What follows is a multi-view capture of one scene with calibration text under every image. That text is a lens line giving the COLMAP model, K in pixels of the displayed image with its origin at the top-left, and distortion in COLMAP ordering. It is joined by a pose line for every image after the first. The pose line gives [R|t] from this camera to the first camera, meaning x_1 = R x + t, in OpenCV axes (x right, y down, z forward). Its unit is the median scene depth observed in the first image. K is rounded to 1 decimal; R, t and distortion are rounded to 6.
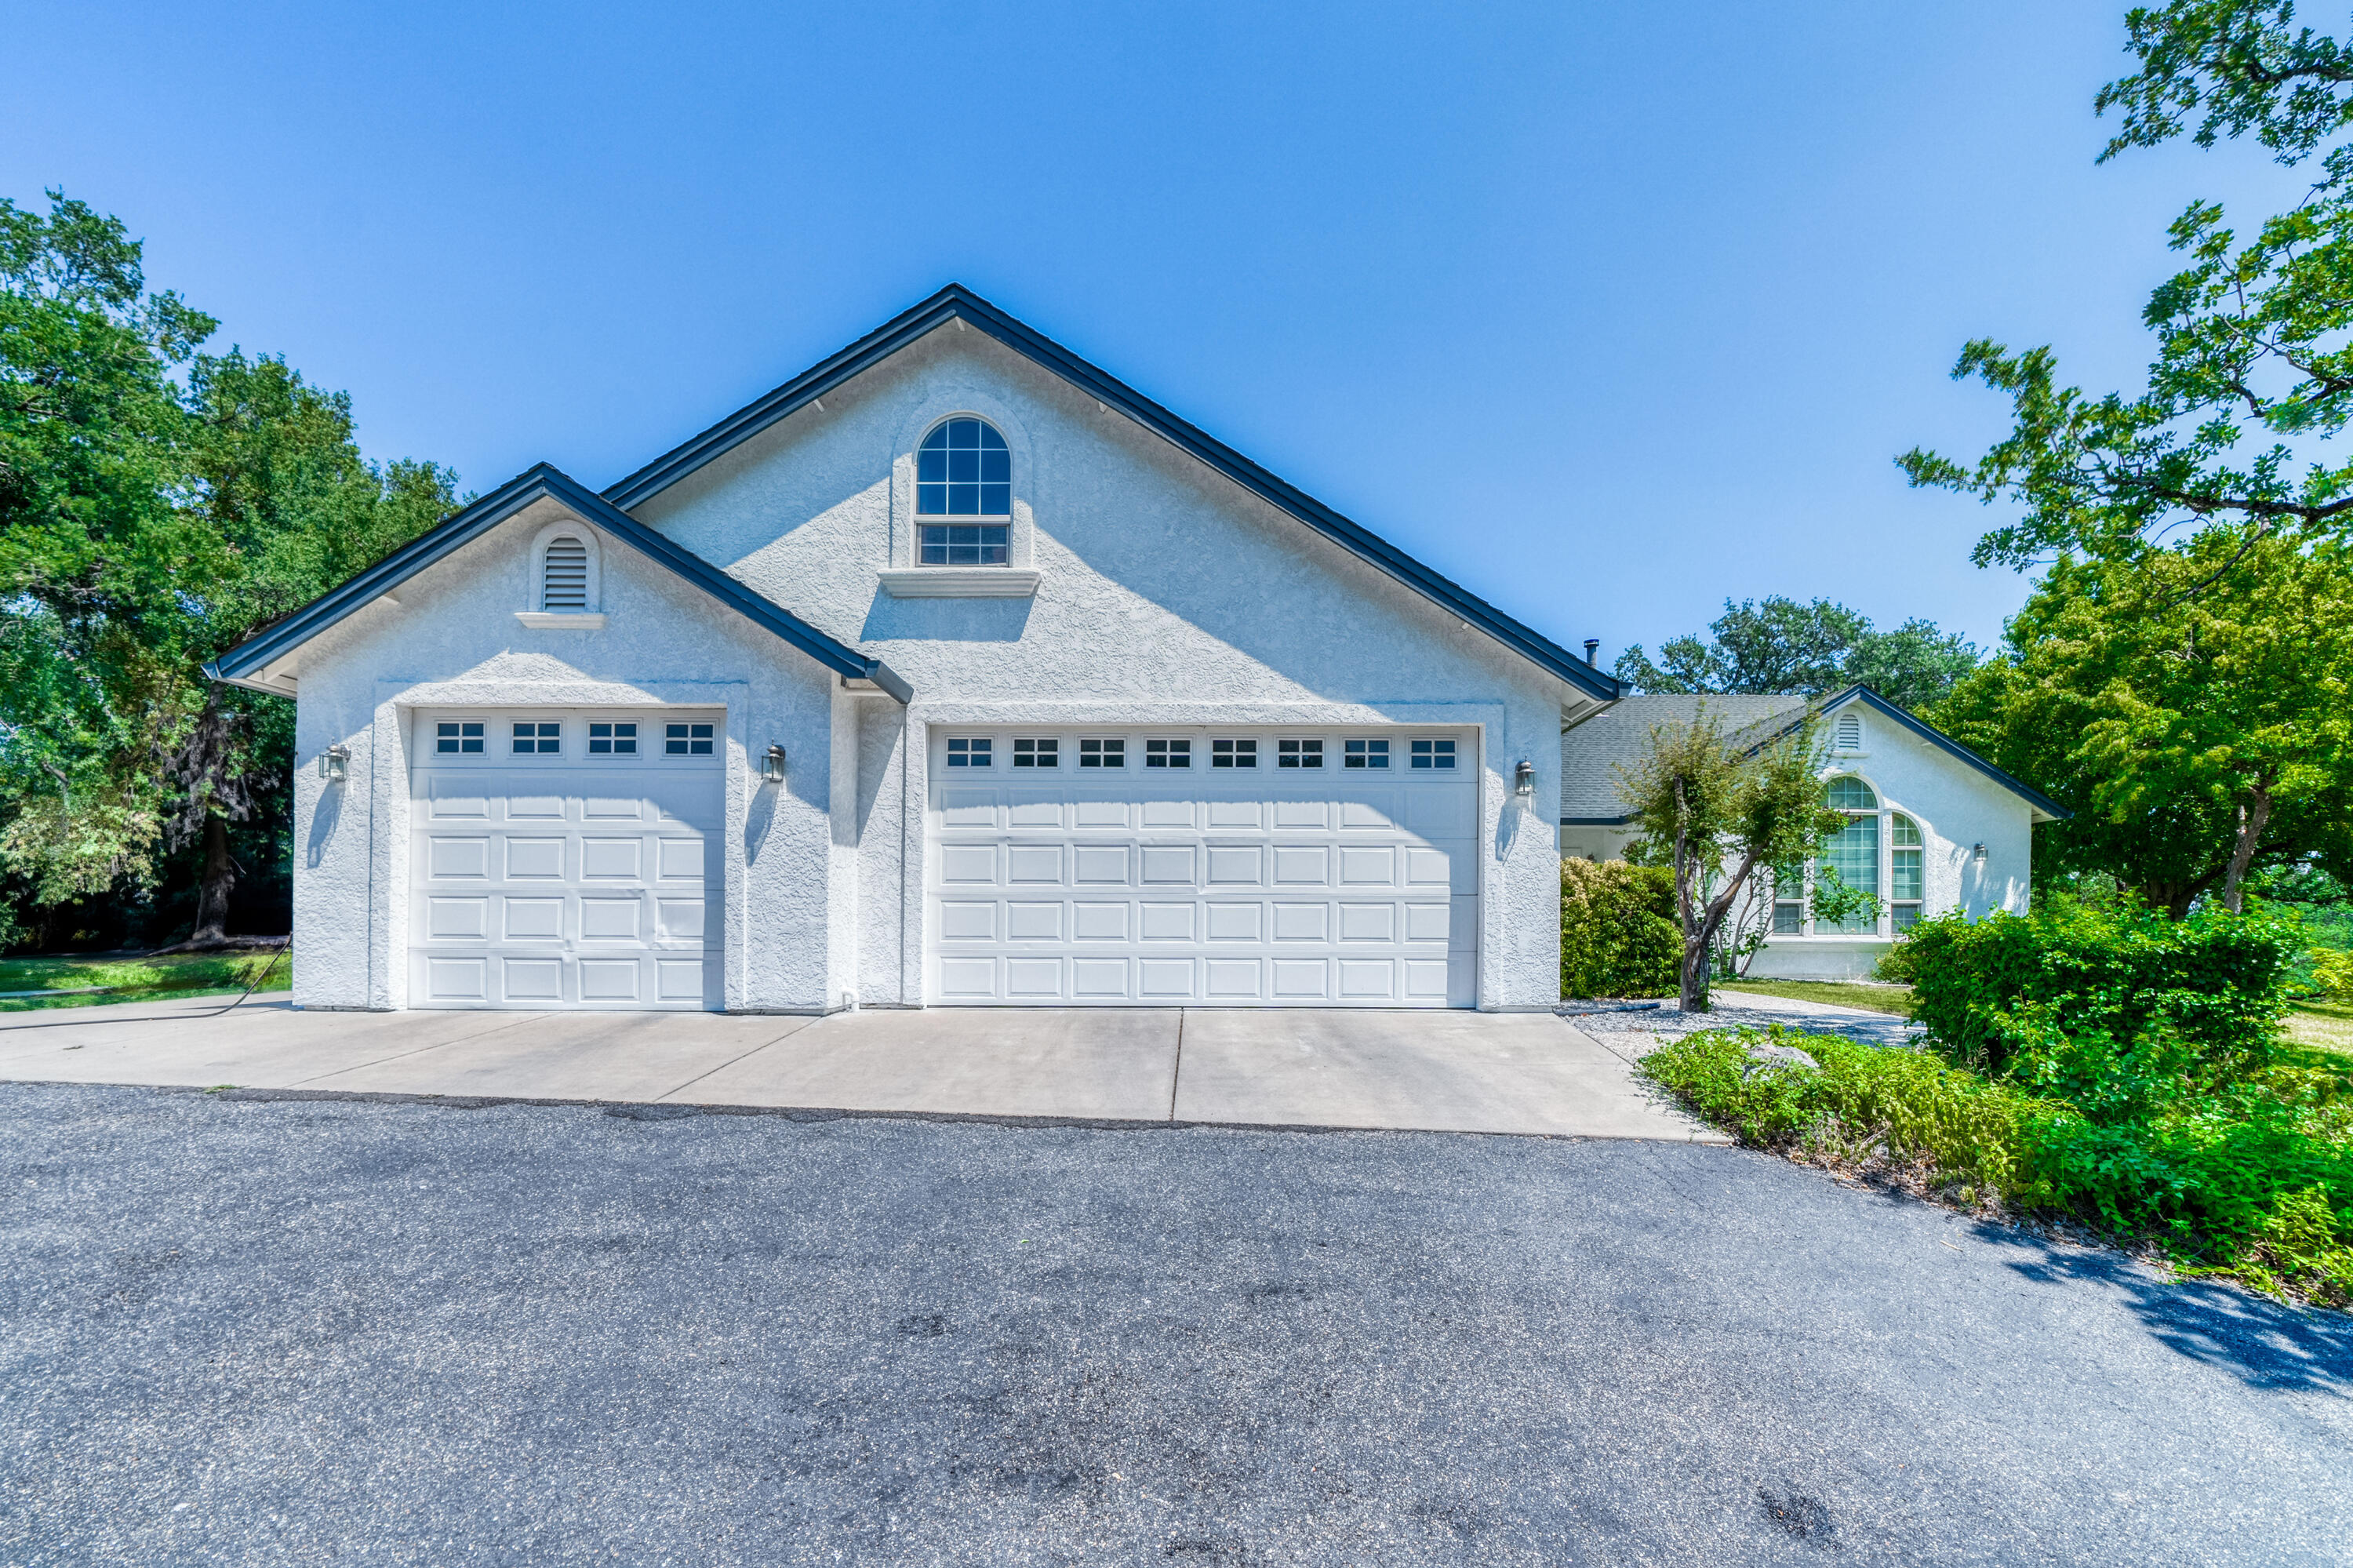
lens RADIAL K [[1044.2, 0, 1176.1], [0, 1044.2, 899.5], [0, 0, 1]] dist [-0.006981, 0.000910]
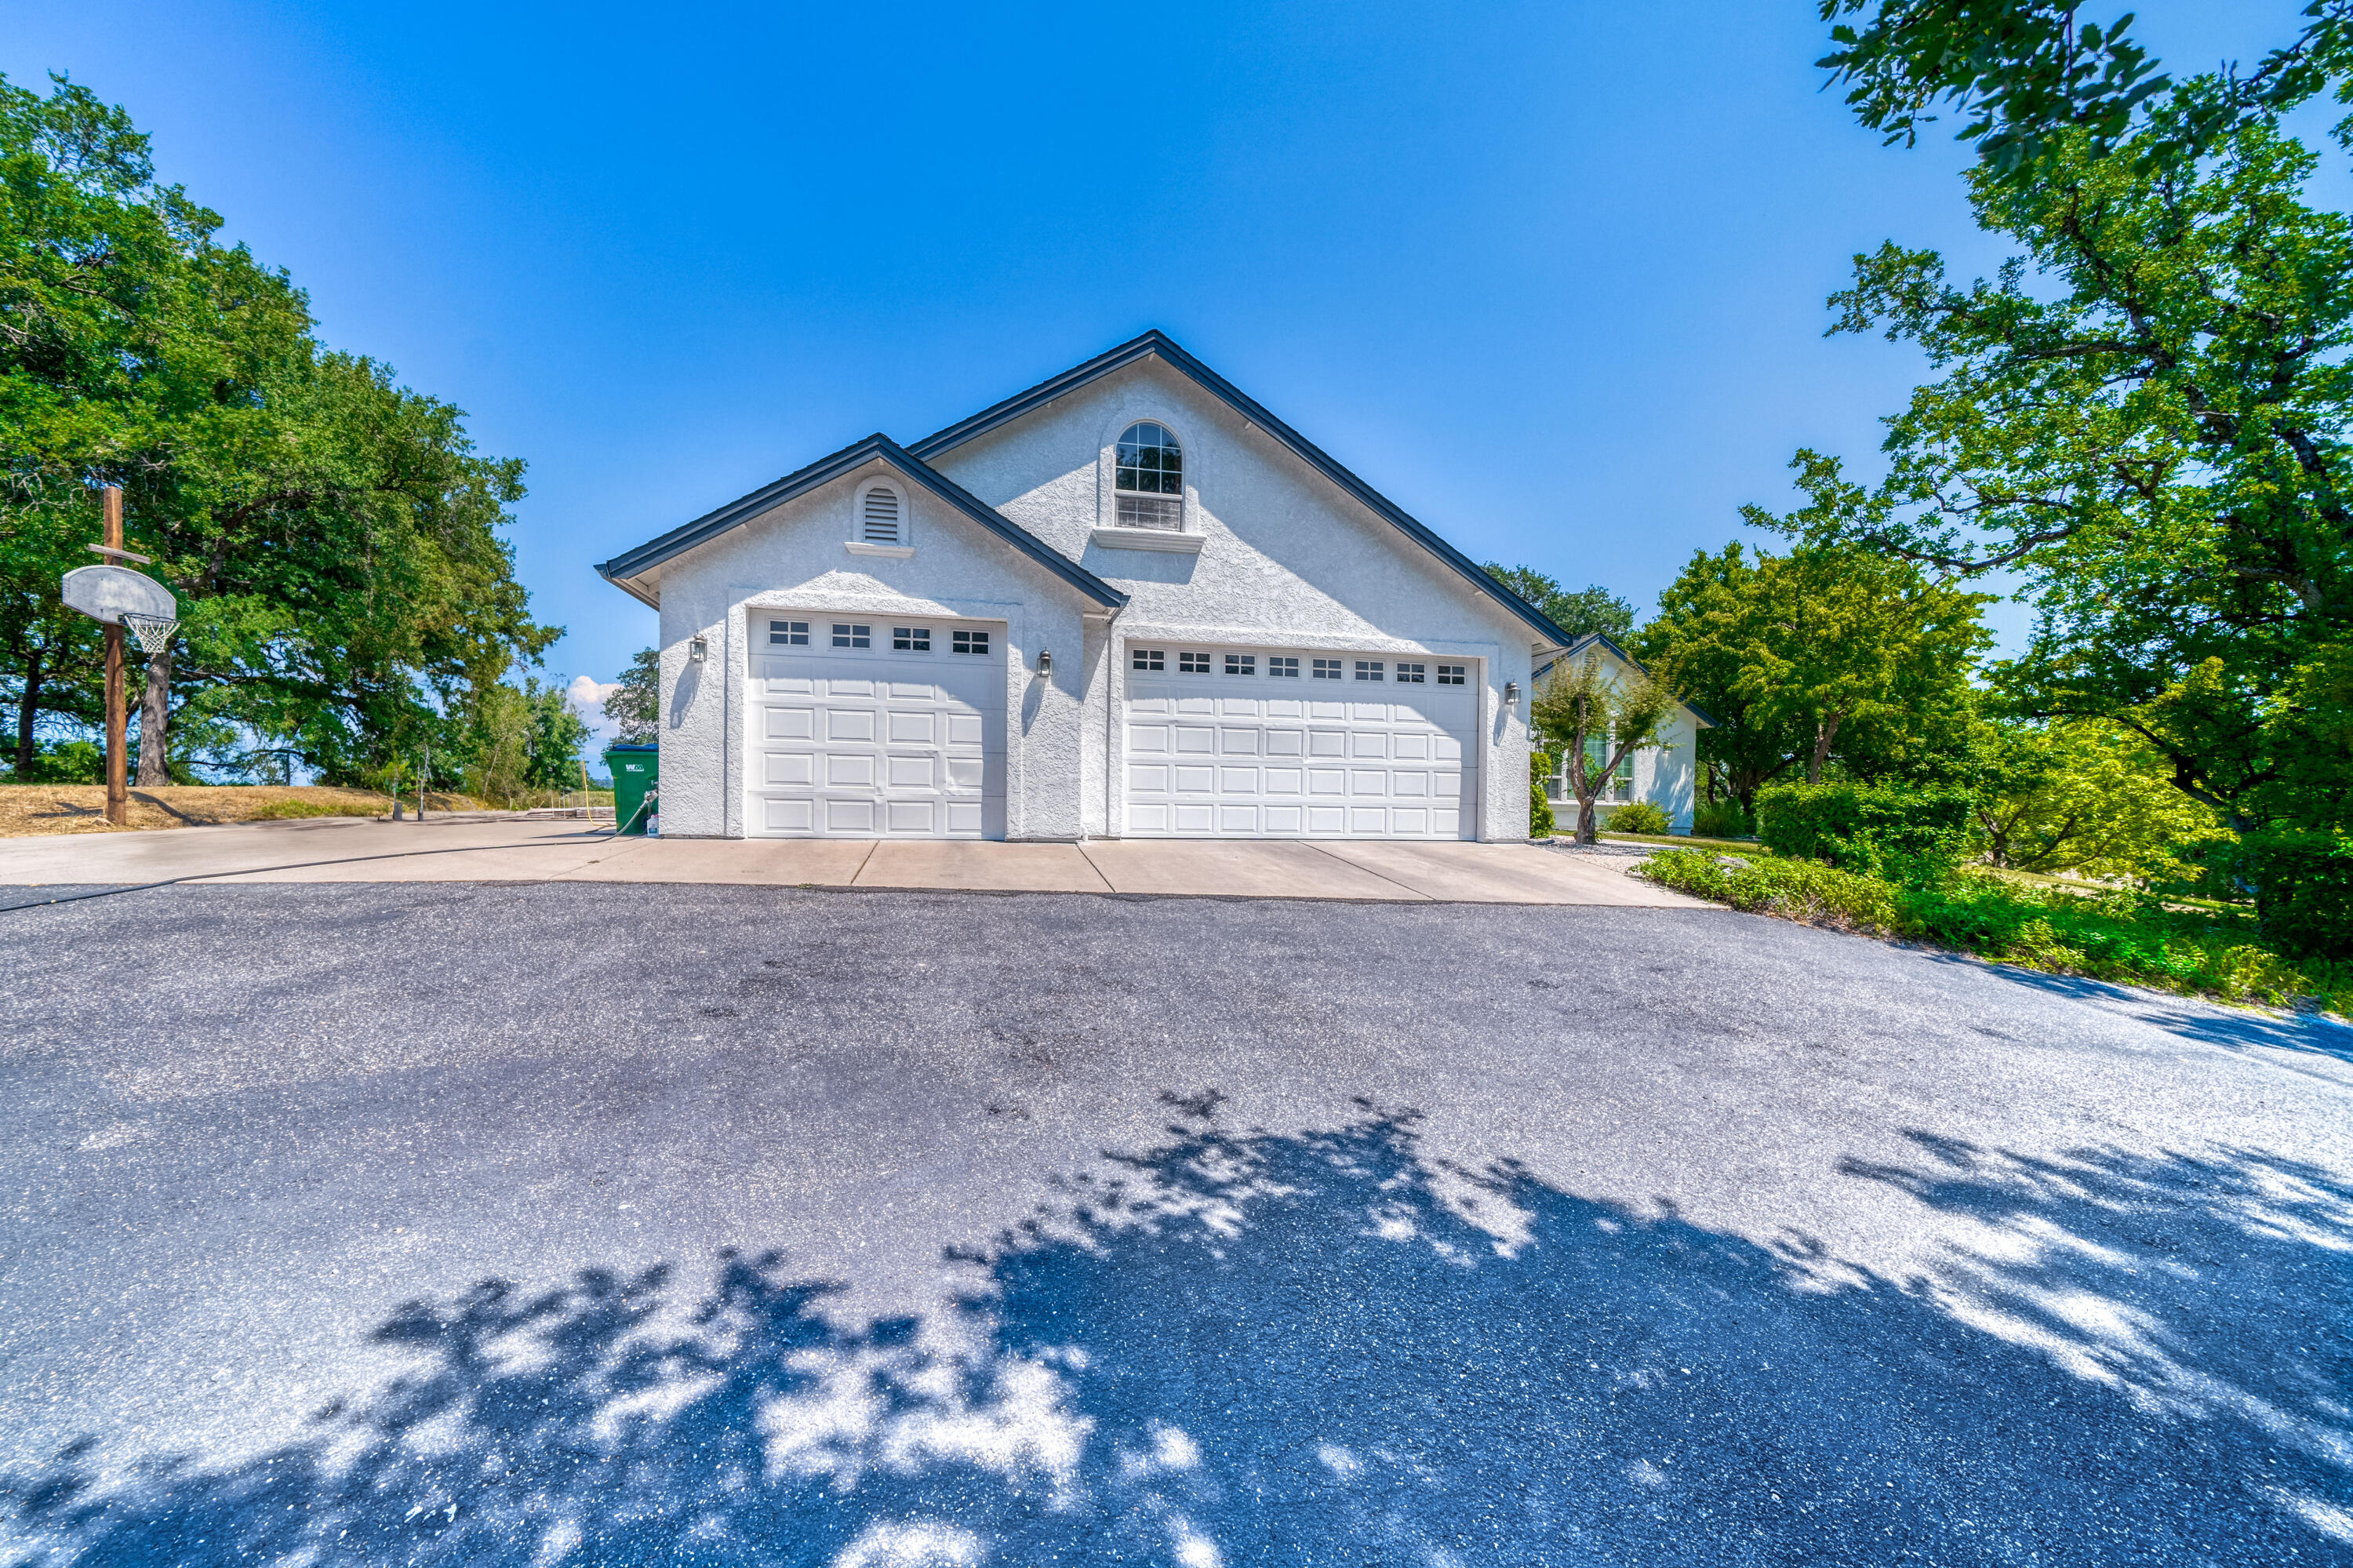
lens RADIAL K [[818.4, 0, 1176.5], [0, 818.4, 784.0], [0, 0, 1]] dist [-0.007001, 0.000239]
pose [[0.982265, 0.016425, 0.186775, -0.379456], [-0.019617, 0.999691, 0.015257, 0.010366], [-0.186467, -0.018651, 0.982284, -0.109011]]
